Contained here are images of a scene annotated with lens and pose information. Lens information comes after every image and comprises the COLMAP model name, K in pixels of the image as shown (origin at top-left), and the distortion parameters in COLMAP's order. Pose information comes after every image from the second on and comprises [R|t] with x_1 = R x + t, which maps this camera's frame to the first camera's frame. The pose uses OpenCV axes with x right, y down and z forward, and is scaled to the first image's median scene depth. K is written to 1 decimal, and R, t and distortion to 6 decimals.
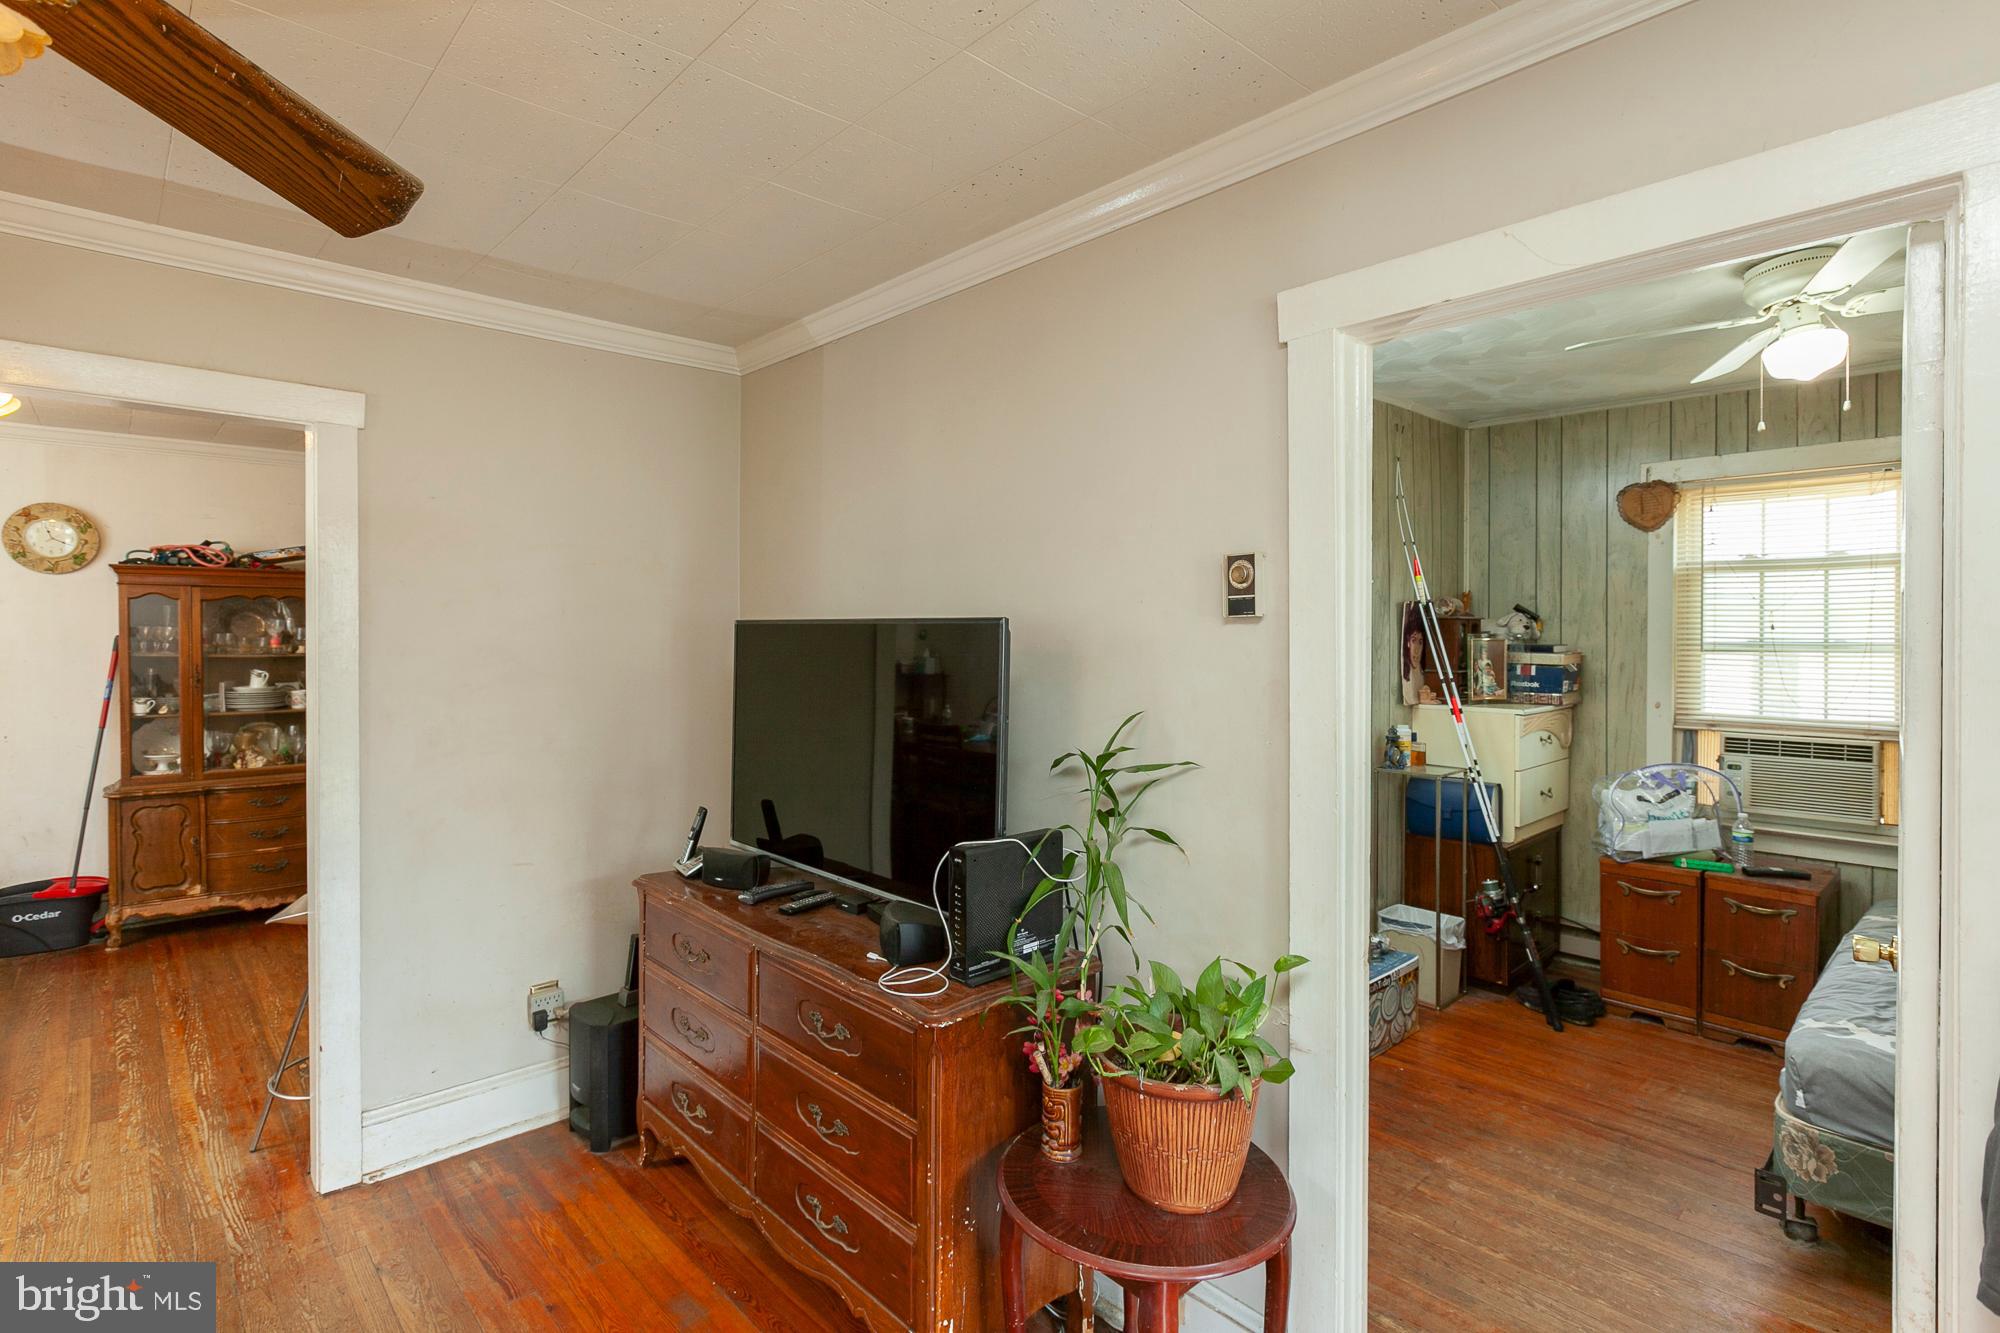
lens RADIAL K [[962.3, 0, 990.0], [0, 962.3, 638.4], [0, 0, 1]] dist [0.001537, 0.000228]
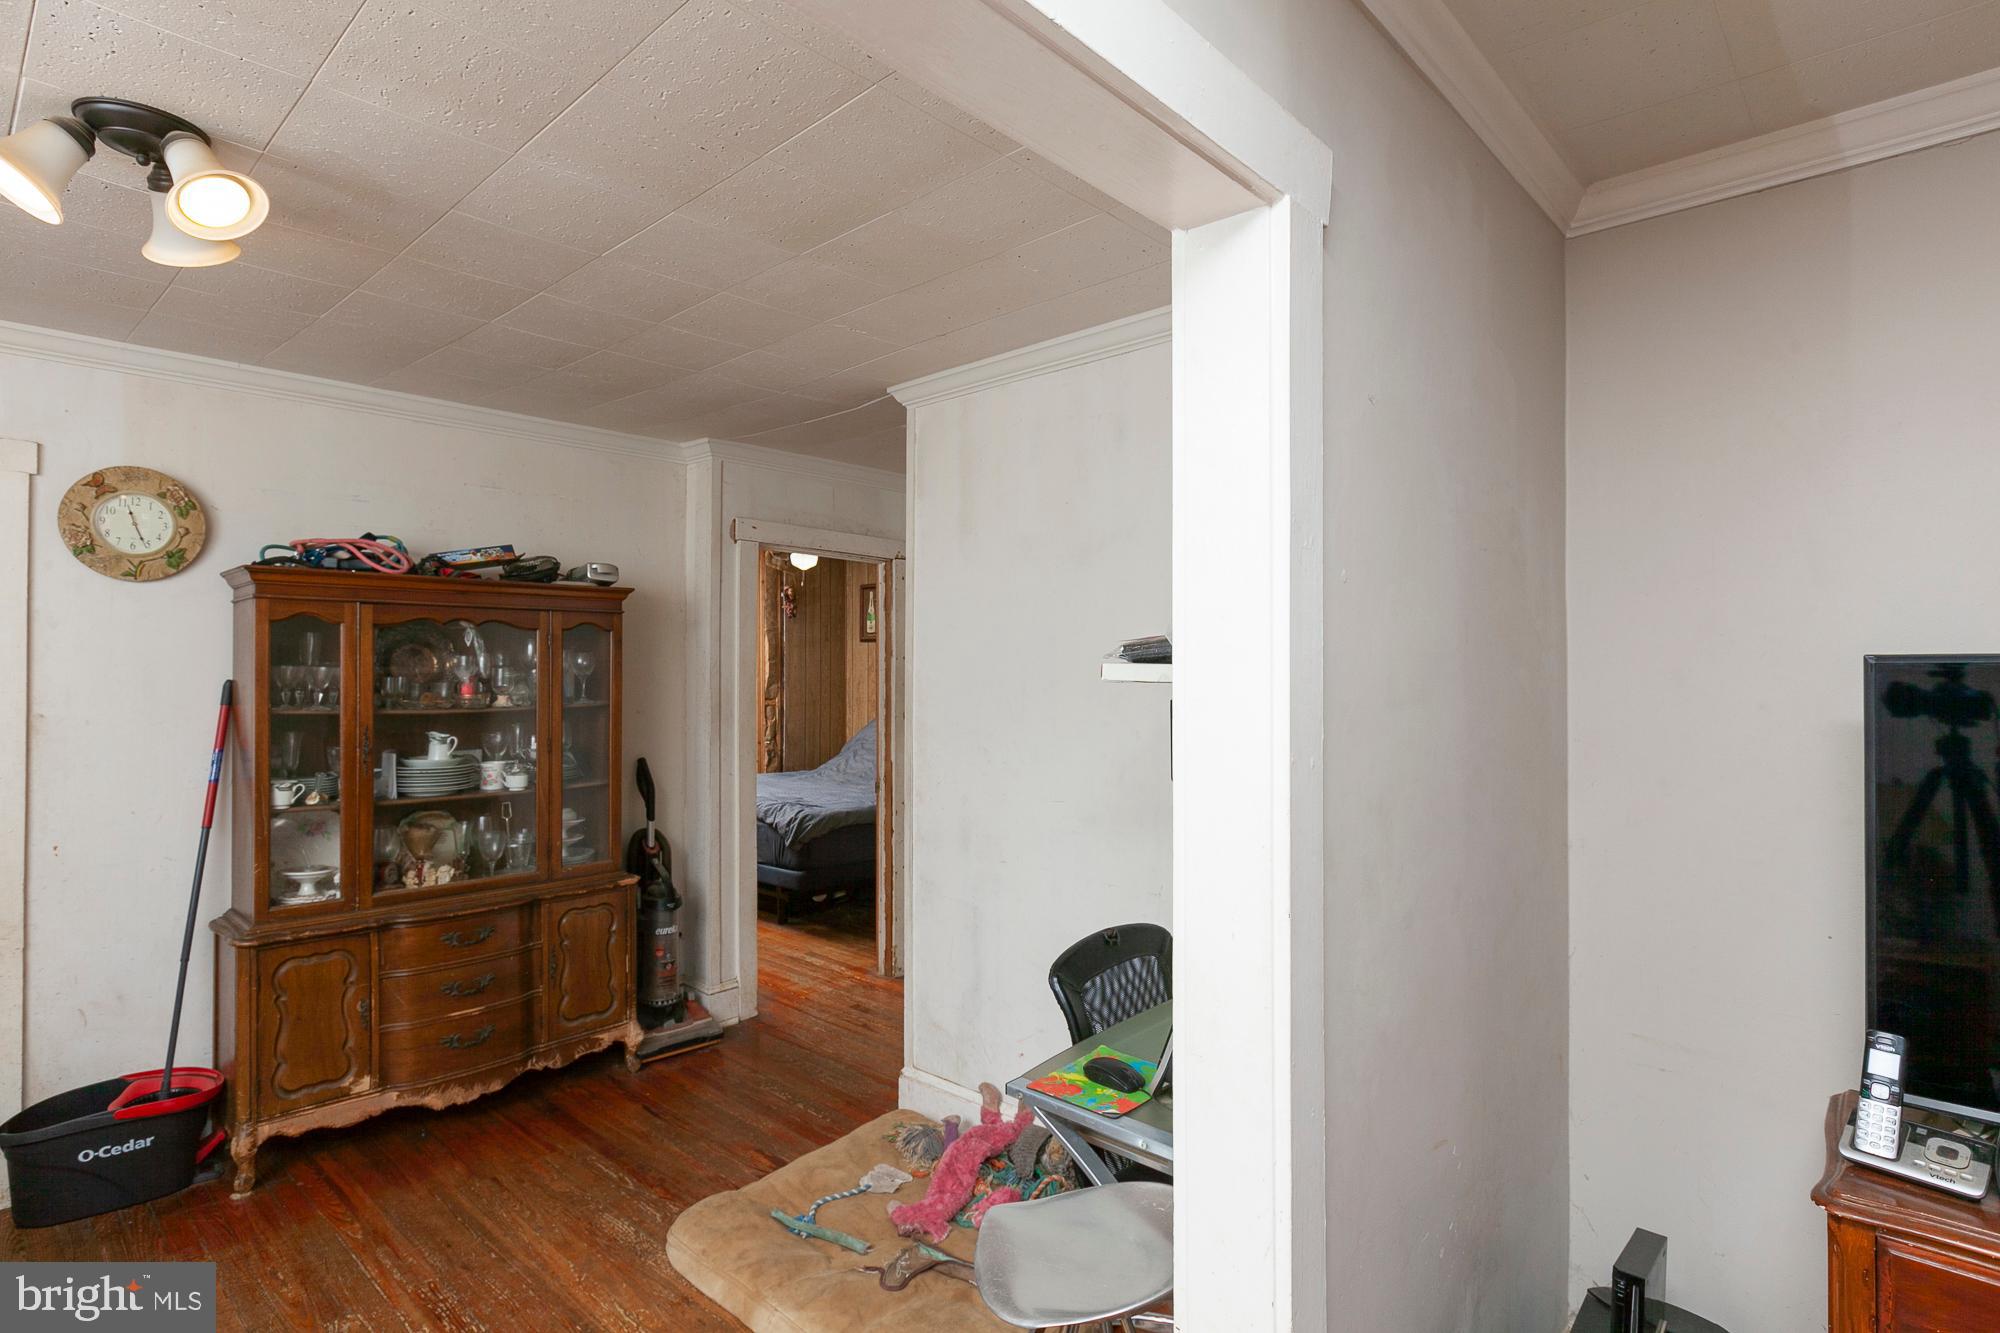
lens RADIAL K [[1002.4, 0, 994.9], [0, 1002.4, 660.9], [0, 0, 1]] dist [0.000475, 0.001060]
pose [[0.996441, 0.002045, 0.084271, -0.467861], [-0.000624, 0.999857, -0.016888, -0.005111], [-0.084294, 0.016776, 0.996300, 0.306419]]
